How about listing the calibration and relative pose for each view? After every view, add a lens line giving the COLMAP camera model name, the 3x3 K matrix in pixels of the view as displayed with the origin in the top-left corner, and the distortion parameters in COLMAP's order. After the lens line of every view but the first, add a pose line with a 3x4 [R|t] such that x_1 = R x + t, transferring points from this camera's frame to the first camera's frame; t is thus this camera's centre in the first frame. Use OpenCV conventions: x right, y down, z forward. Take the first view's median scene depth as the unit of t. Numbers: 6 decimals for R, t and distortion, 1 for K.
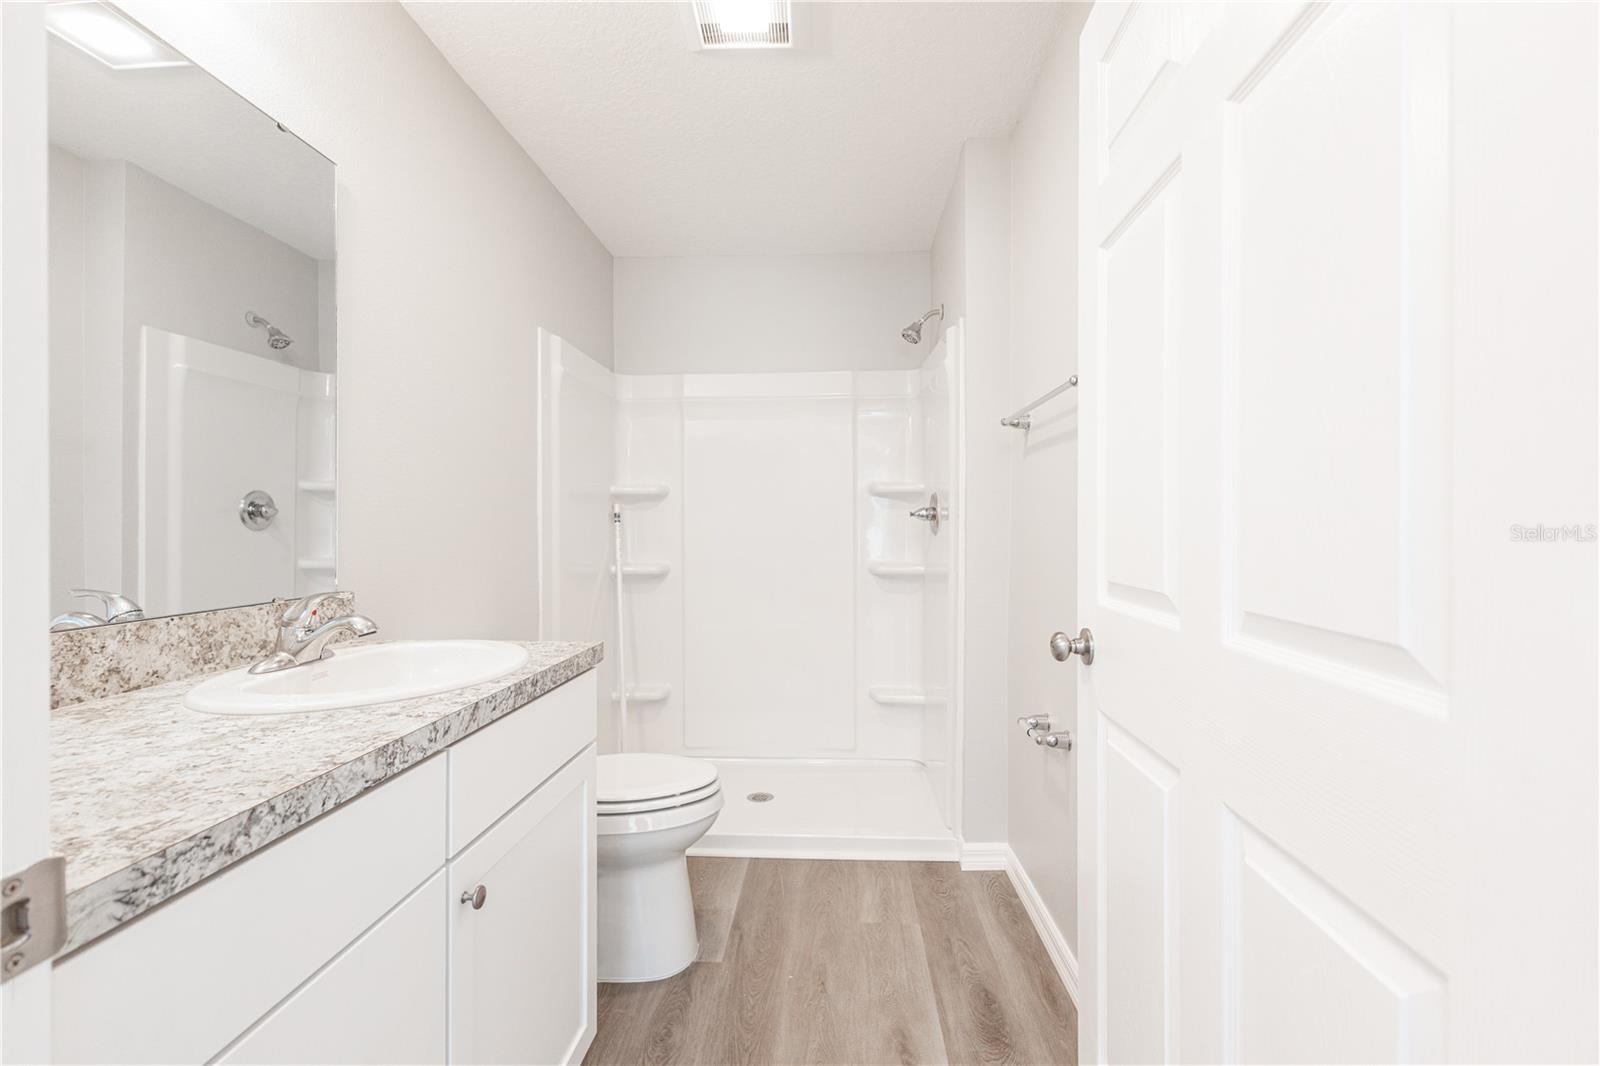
lens RADIAL K [[679.2, 0, 812.7], [0, 679.2, 523.7], [0, 0, 1]] dist [0.003887, 0.000504]
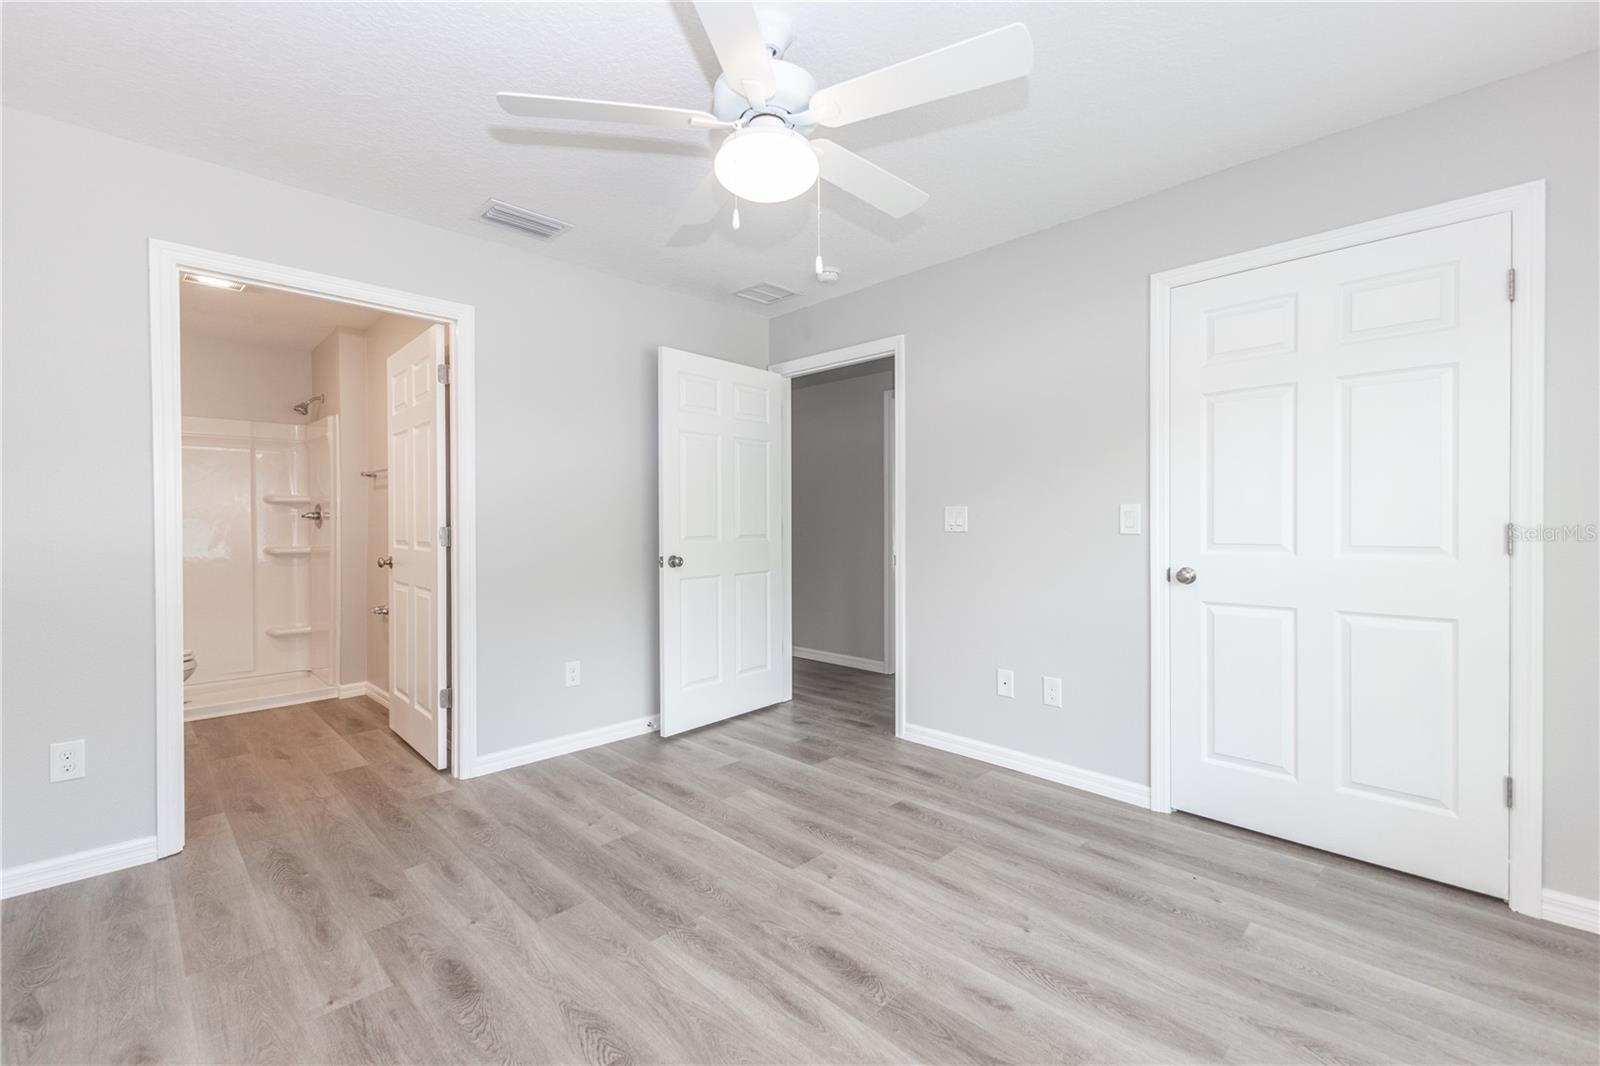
lens RADIAL K [[679.2, 0, 812.7], [0, 679.2, 523.7], [0, 0, 1]] dist [0.003887, 0.000504]
pose [[0.670613, -0.008675, 0.741757, -0.260656], [0.004230, 0.999960, 0.007871, -0.003600], [-0.741796, -0.002141, 0.670623, -1.083369]]
